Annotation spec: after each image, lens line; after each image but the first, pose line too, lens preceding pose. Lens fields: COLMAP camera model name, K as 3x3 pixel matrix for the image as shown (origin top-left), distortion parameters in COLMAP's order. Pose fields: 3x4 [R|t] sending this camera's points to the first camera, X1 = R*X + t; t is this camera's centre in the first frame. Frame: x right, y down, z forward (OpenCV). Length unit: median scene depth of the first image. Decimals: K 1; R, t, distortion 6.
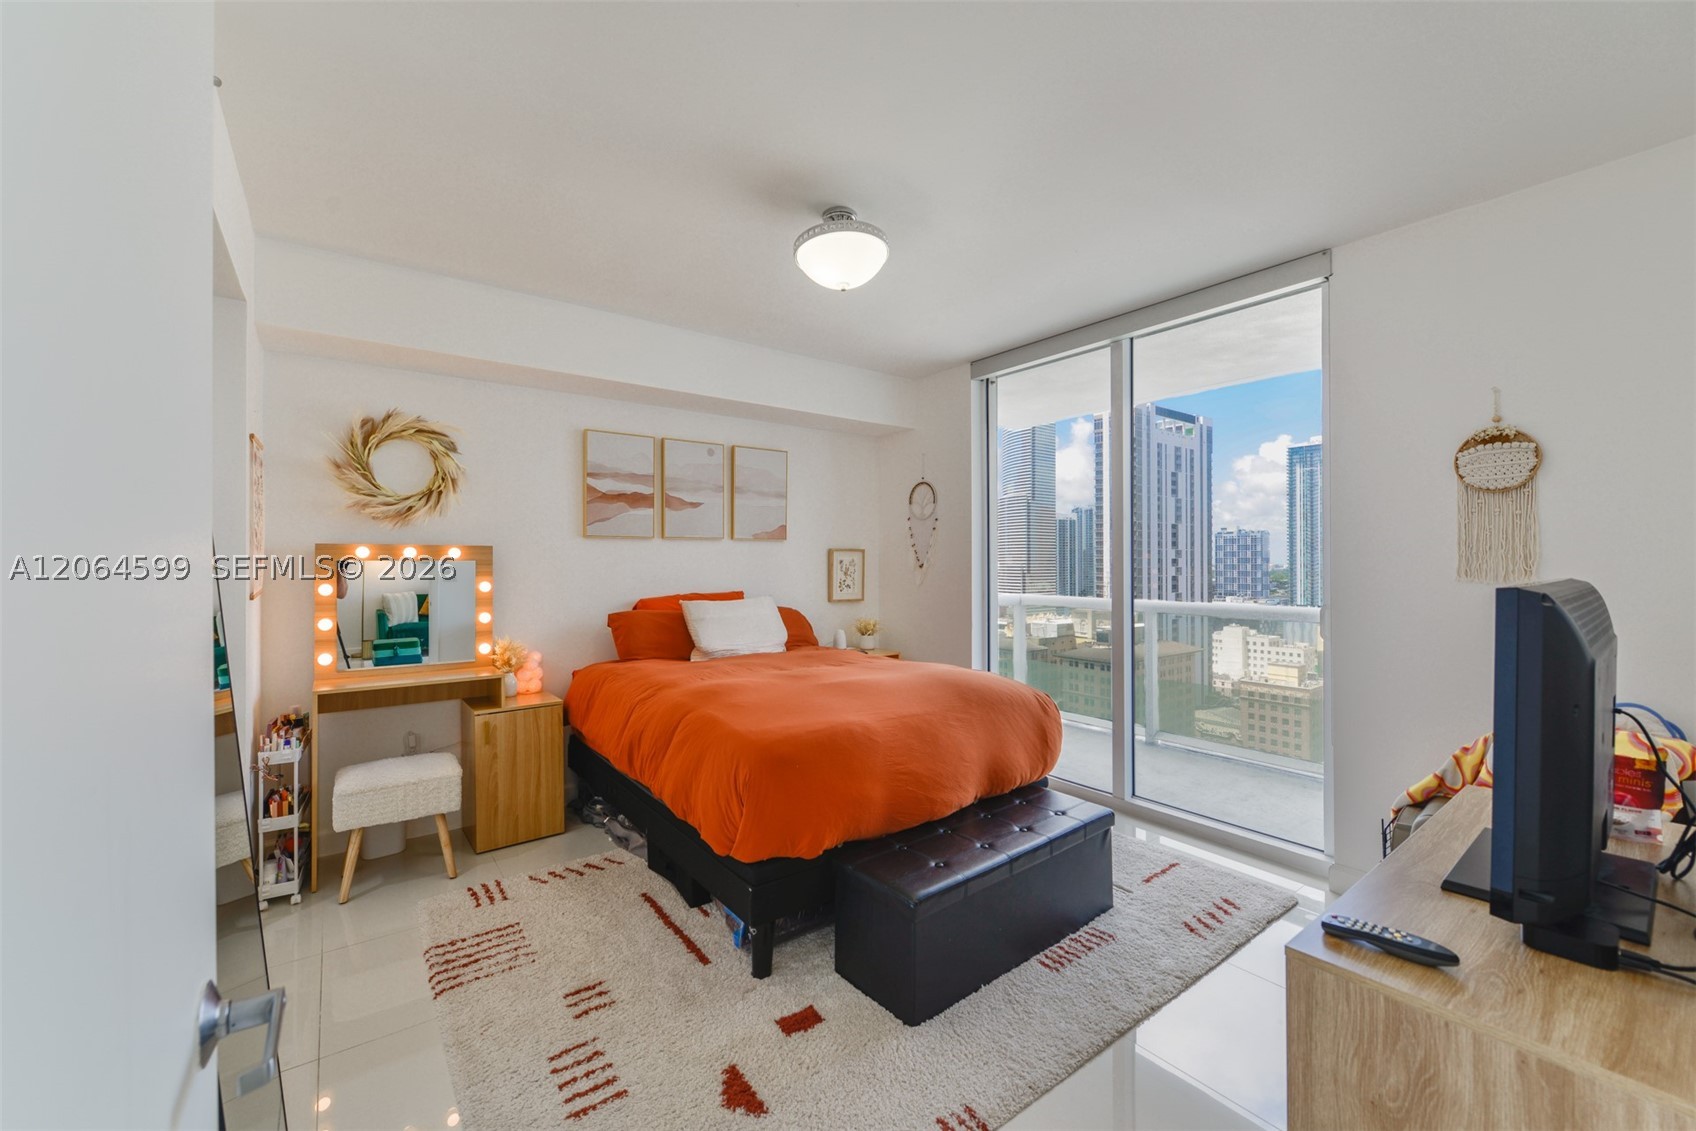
lens RADIAL K [[669.3, 0, 832.6], [0, 669.3, 561.0], [0, 0, 1]] dist [0.001256, 0.000027]
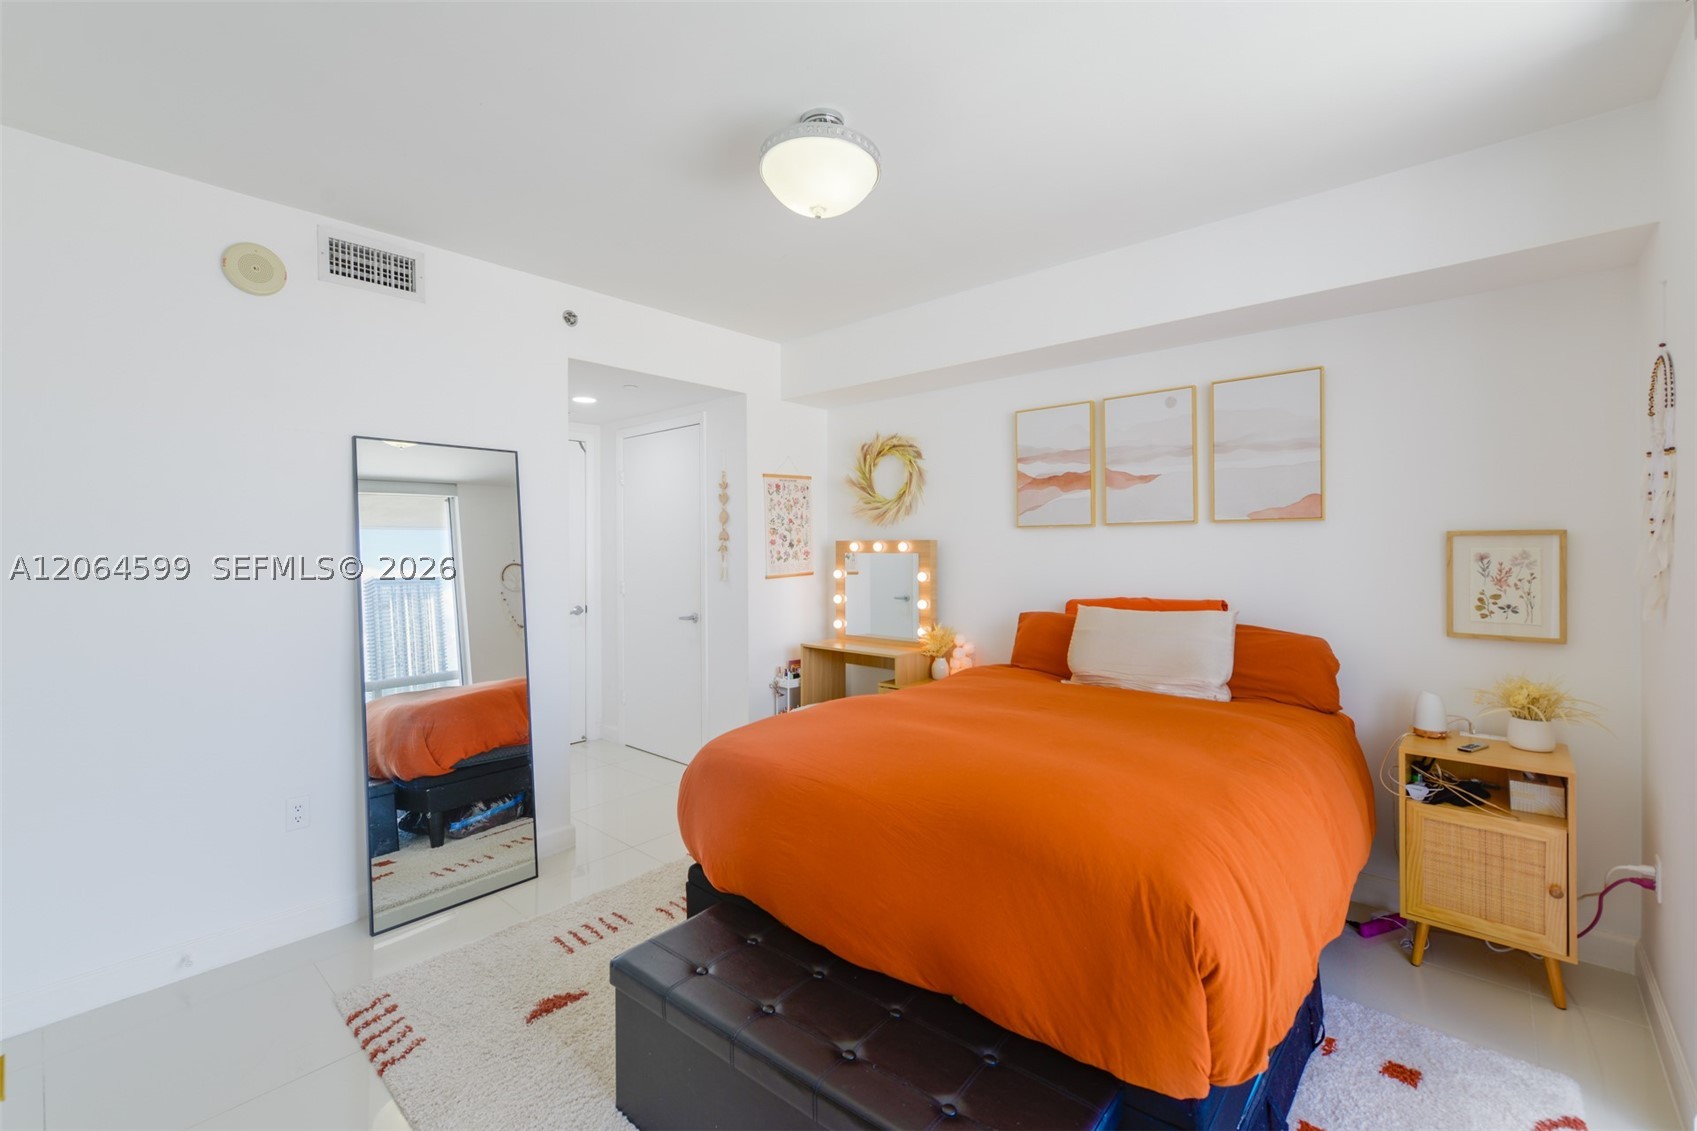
lens RADIAL K [[697.7, 0, 848.5], [0, 697.7, 565.5], [0, 0, 1]] dist [-0.001521, -0.000155]
pose [[0.222111, 0.023858, -0.974729, 0.510132], [0.003375, 0.999676, 0.025238, -0.008930], [0.975016, -0.008895, 0.221958, 0.541762]]
